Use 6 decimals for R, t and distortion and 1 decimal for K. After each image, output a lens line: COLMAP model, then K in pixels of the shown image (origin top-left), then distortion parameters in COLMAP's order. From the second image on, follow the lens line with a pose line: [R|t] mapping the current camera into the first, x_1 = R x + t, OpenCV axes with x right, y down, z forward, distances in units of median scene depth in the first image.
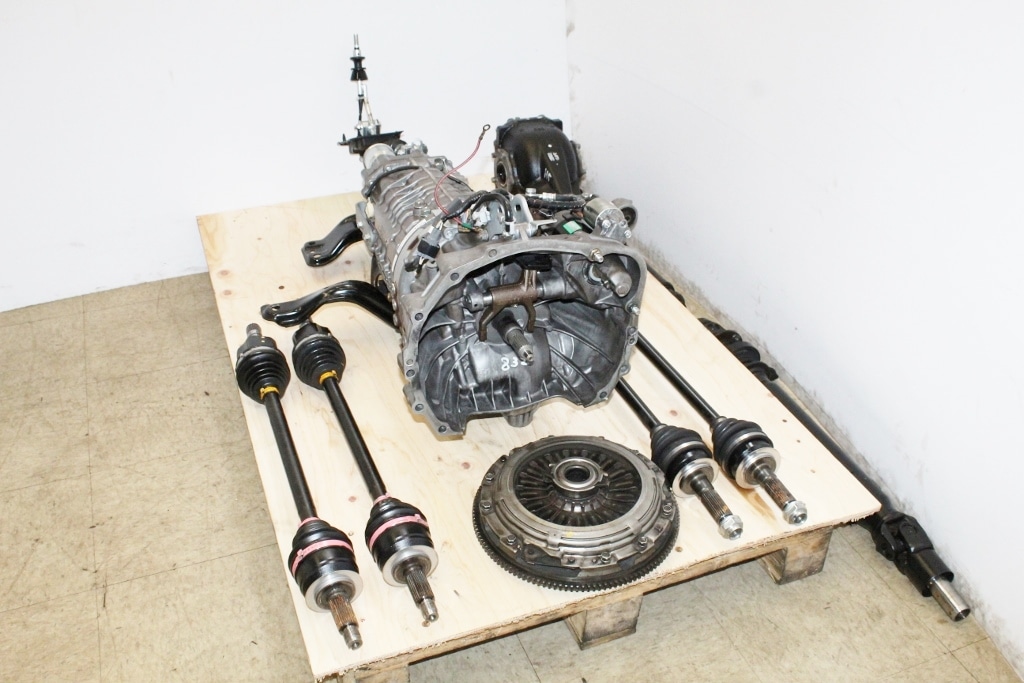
lens RADIAL K [[996.5, 0, 512.0], [0, 996.5, 341.5], [0, 0, 1]] dist [-0.116697, 0.006443]
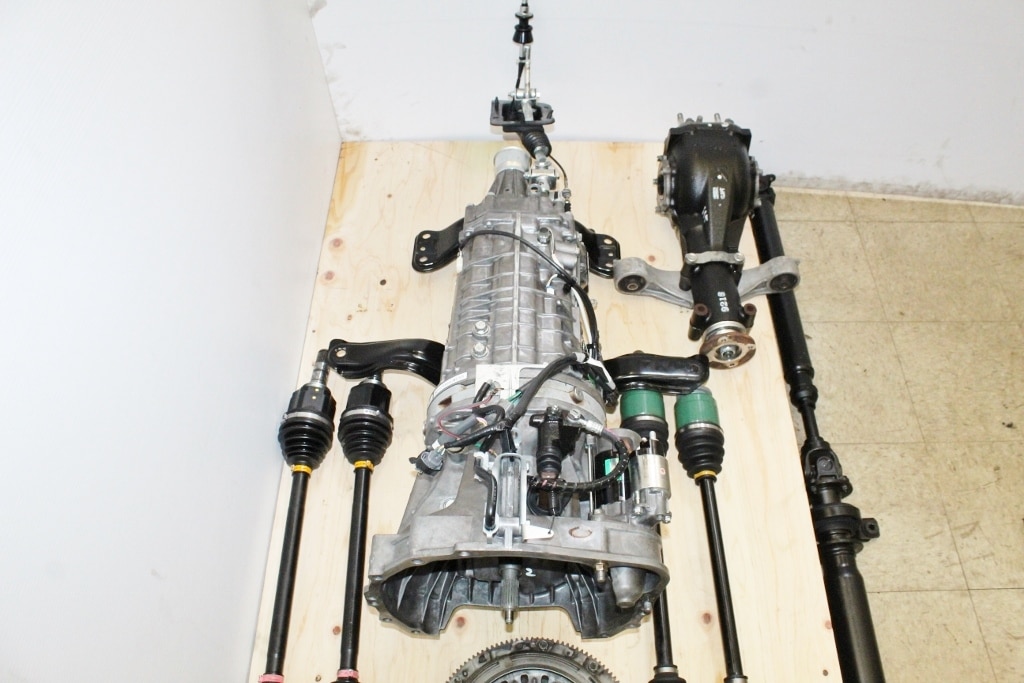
lens RADIAL K [[852.1, 0, 520.7], [0, 852.1, 341.7], [0, 0, 1]] dist [-0.156681, 0.137188]
pose [[0.932864, 0.287122, -0.217544, 0.111391], [-0.186000, 0.901096, 0.391701, -0.469335], [0.308494, -0.324940, 0.894005, 0.406246]]
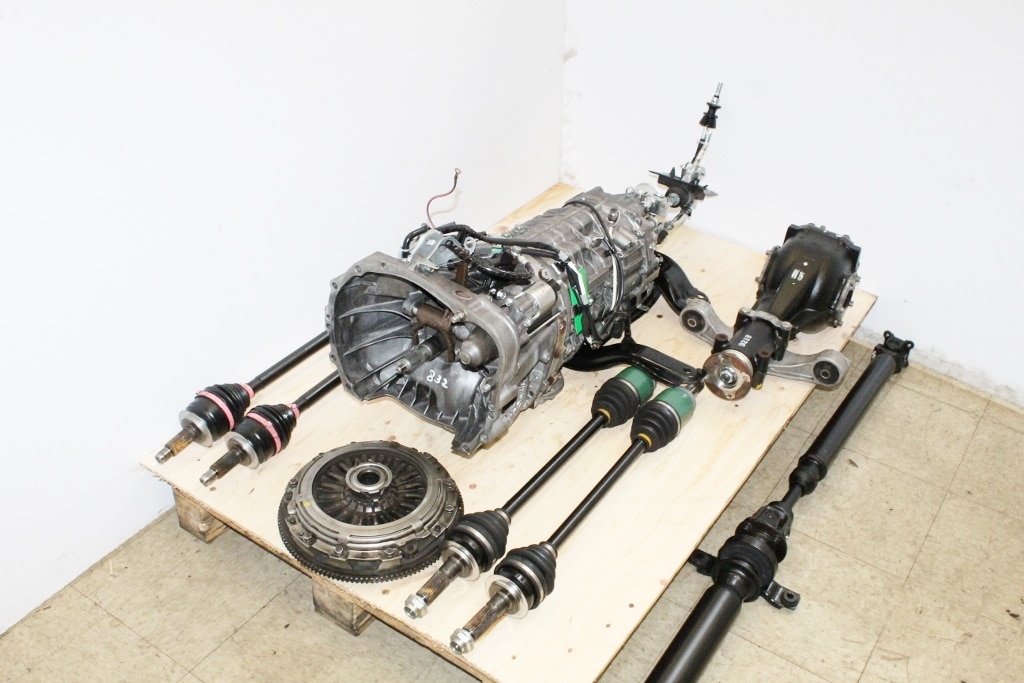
lens RADIAL K [[1032.7, 0, 512.0], [0, 1032.7, 341.5], [0, 0, 1]] dist [-0.122633, 0.118322]
pose [[0.568089, 0.488473, -0.662321, 0.803039], [-0.484347, 0.849102, 0.210791, -0.301549], [0.665344, 0.201046, 0.718956, 0.231192]]
